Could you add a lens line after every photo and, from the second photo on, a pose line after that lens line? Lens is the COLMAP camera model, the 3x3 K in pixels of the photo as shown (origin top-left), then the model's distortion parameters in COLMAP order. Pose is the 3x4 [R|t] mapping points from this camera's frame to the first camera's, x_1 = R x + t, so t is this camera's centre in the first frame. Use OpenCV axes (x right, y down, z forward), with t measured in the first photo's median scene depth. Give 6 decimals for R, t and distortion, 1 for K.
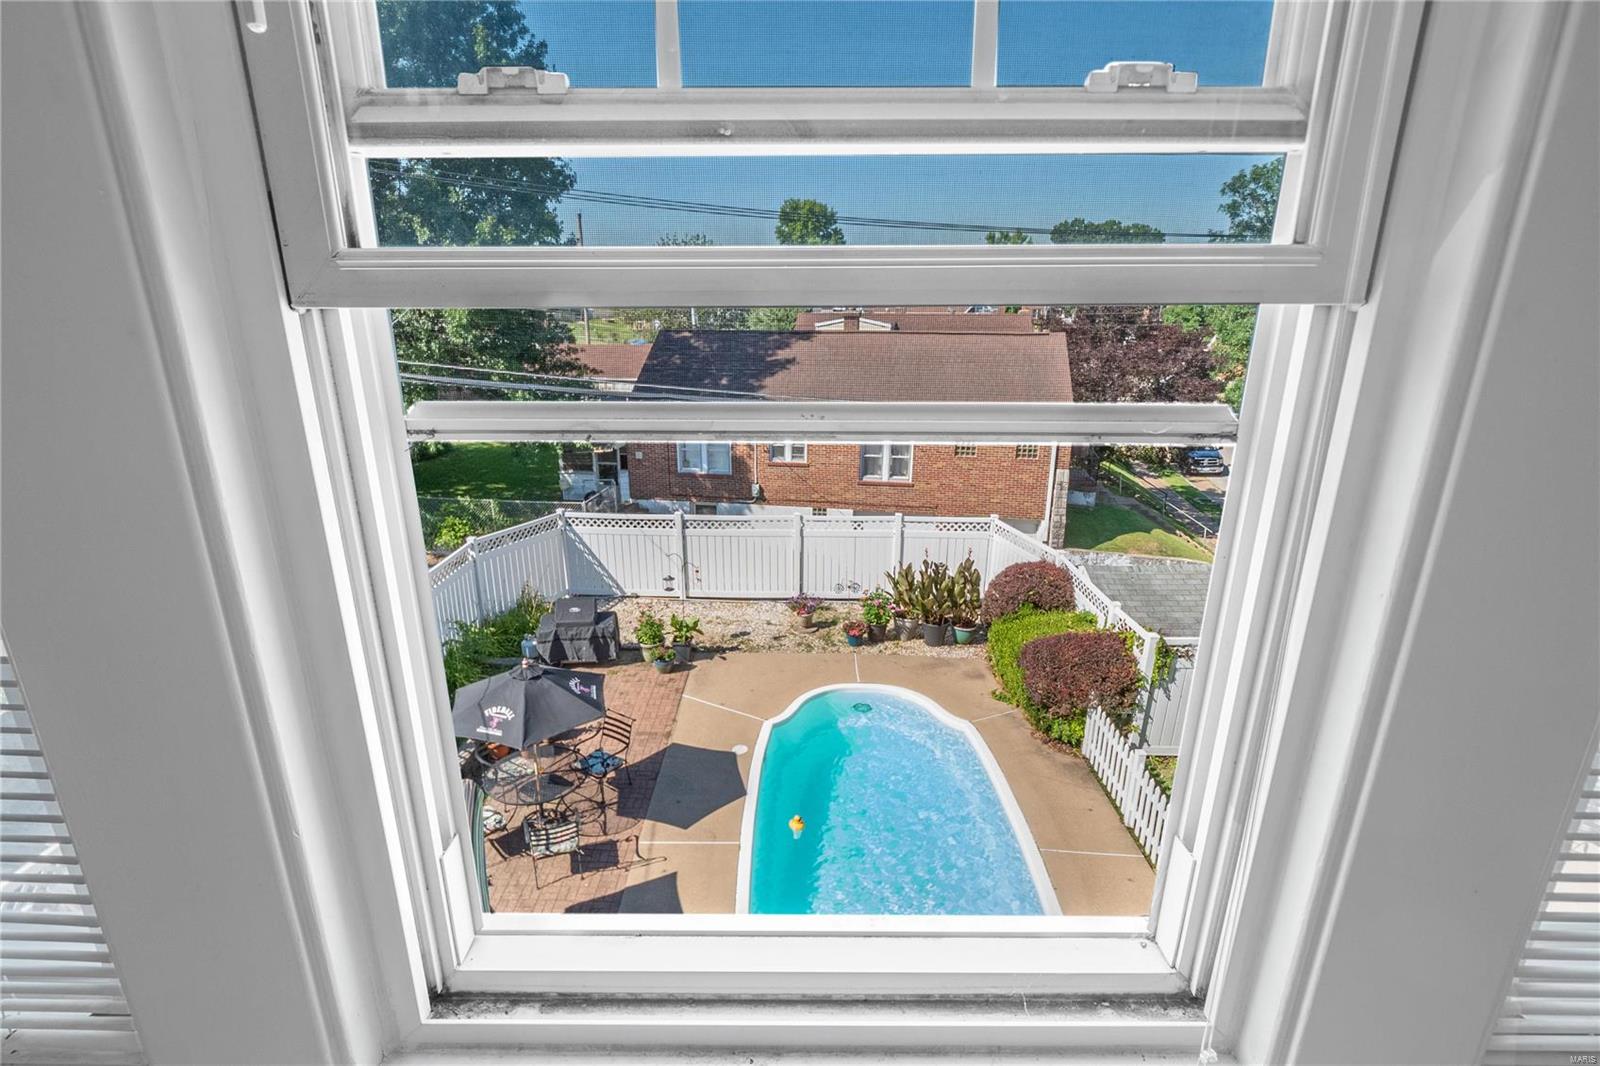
lens RADIAL K [[788.7, 0, 782.8], [0, 788.7, 559.1], [0, 0, 1]] dist [0.024449, -0.000389]
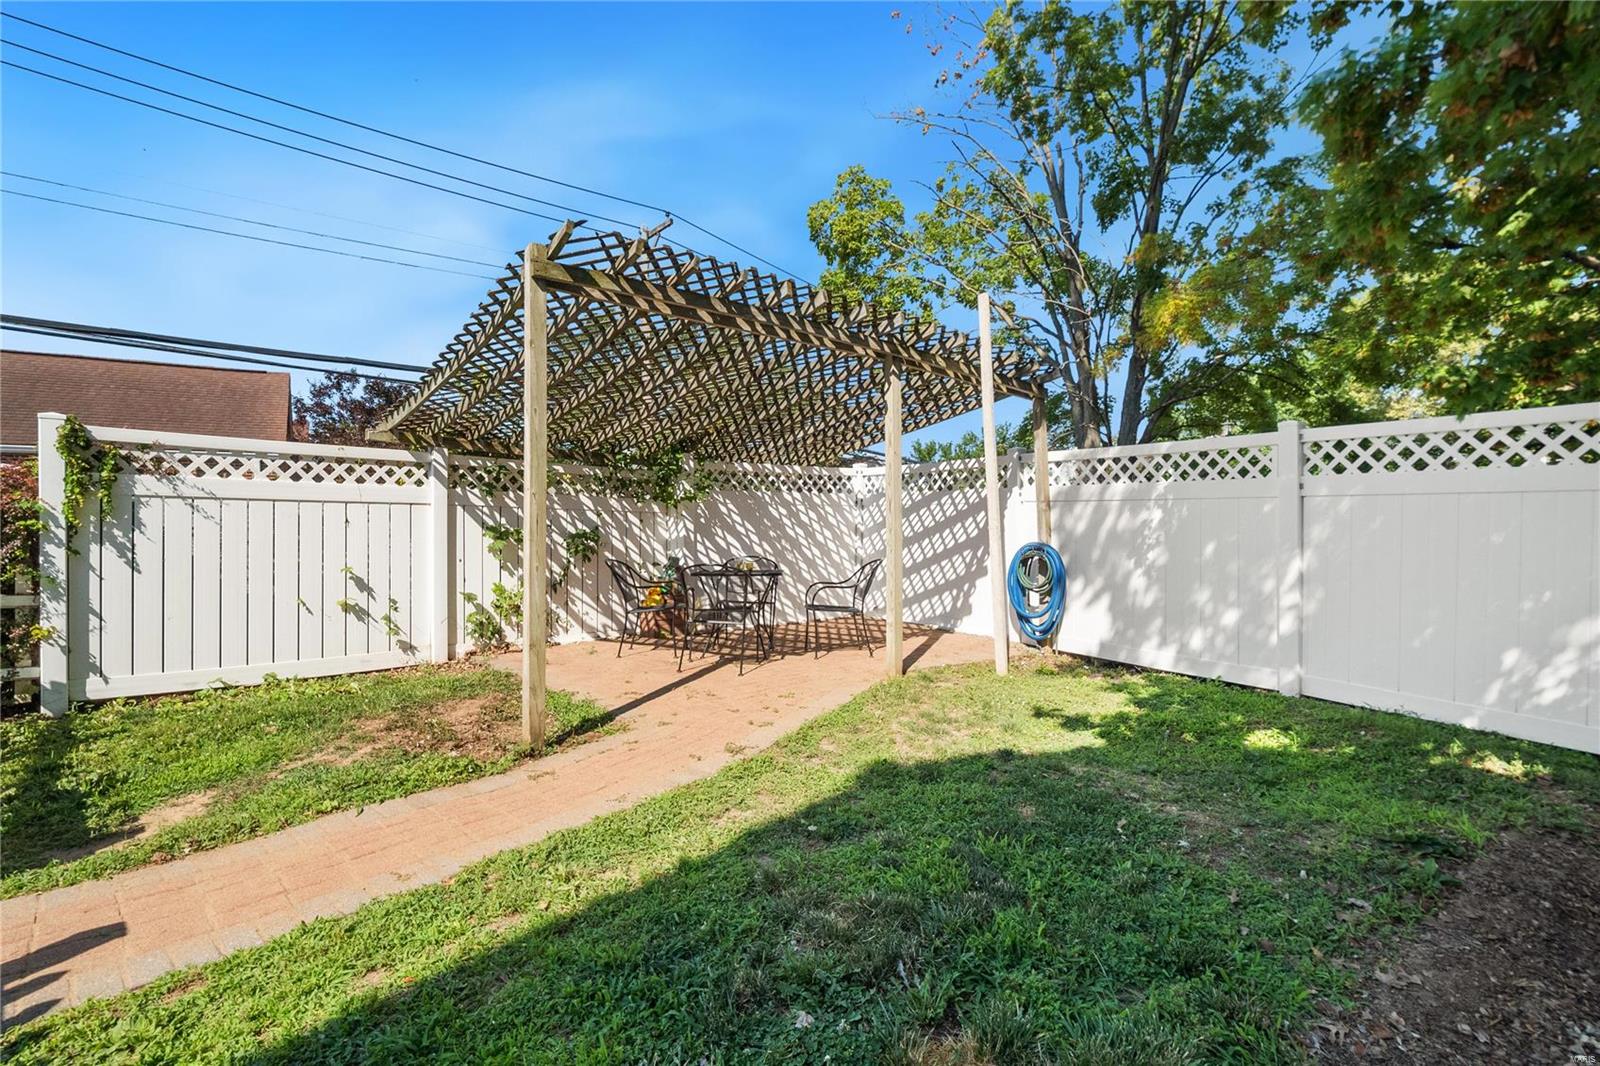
lens RADIAL K [[798.2, 0, 770.9], [0, 798.2, 509.5], [0, 0, 1]] dist [-0.001627, -0.000543]
pose [[0.748558, -0.001934, 0.663066, 0.374010], [0.219561, 0.944304, -0.245116, 0.286963], [-0.625662, 0.329067, 0.707292, 0.324658]]
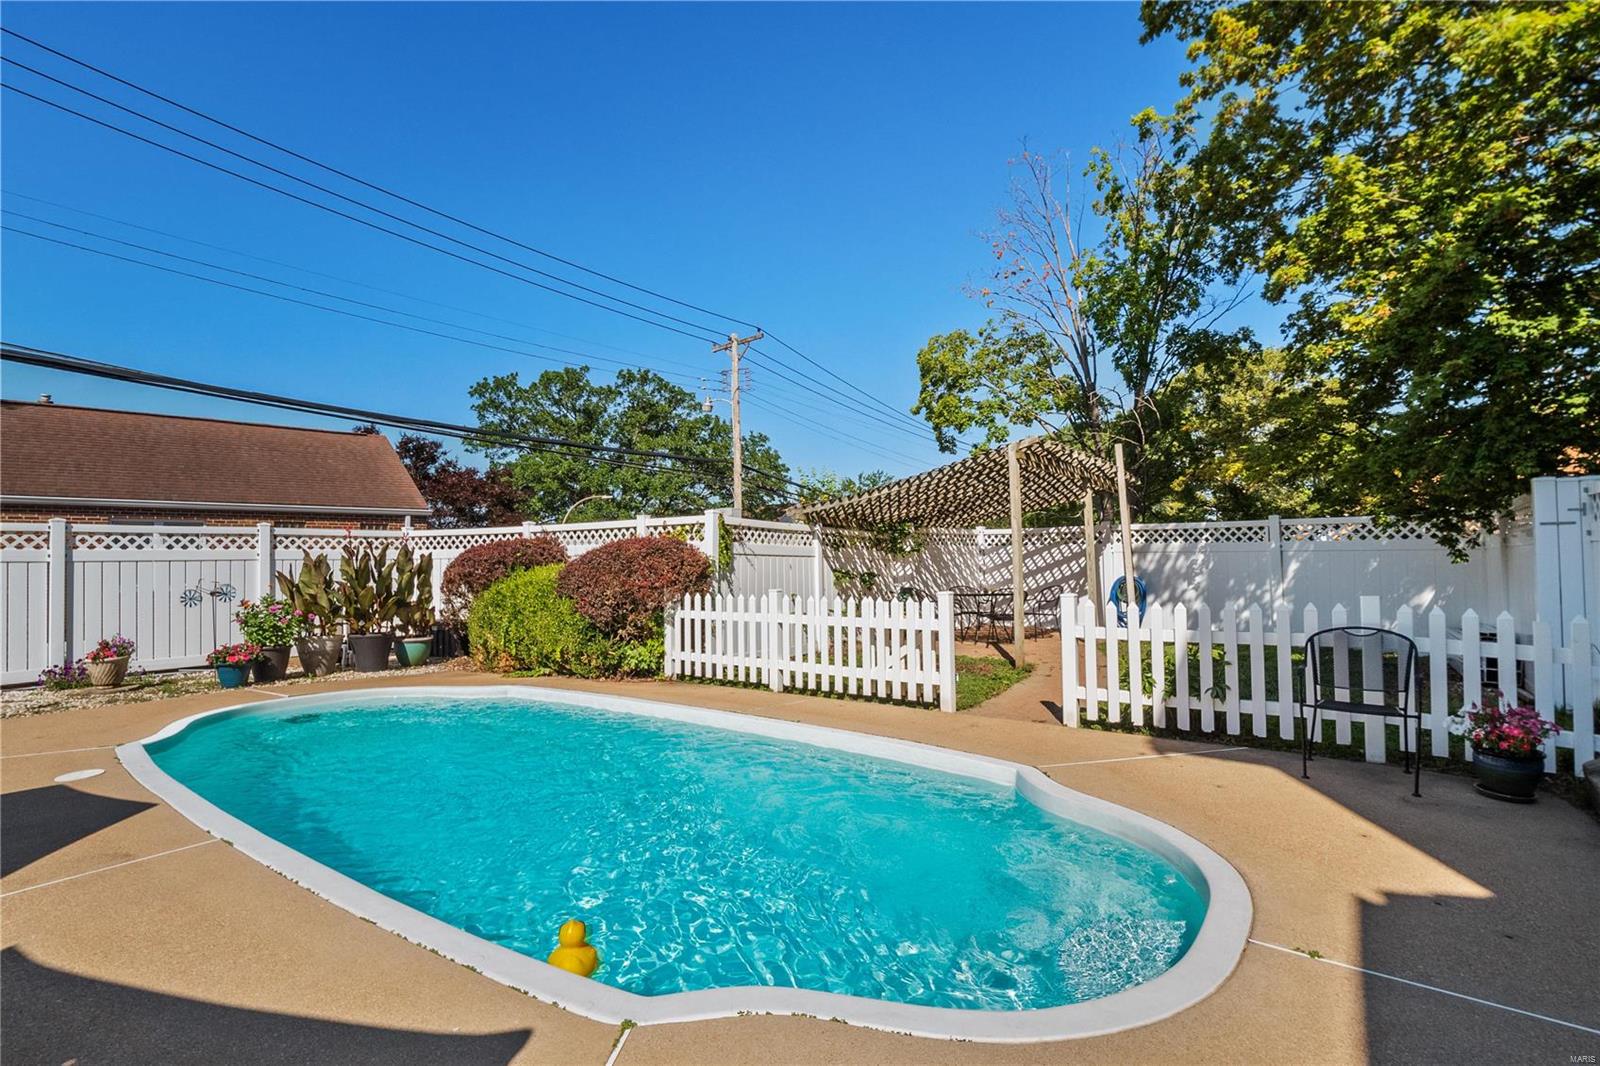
lens RADIAL K [[762.5, 0, 795.8], [0, 762.5, 527.6], [0, 0, 1]] dist [-0.004585, -0.000591]
pose [[0.597187, 0.017266, 0.801916, -0.125744], [0.269496, 0.937329, -0.220875, 0.257564], [-0.755473, 0.348017, 0.555108, 0.370275]]
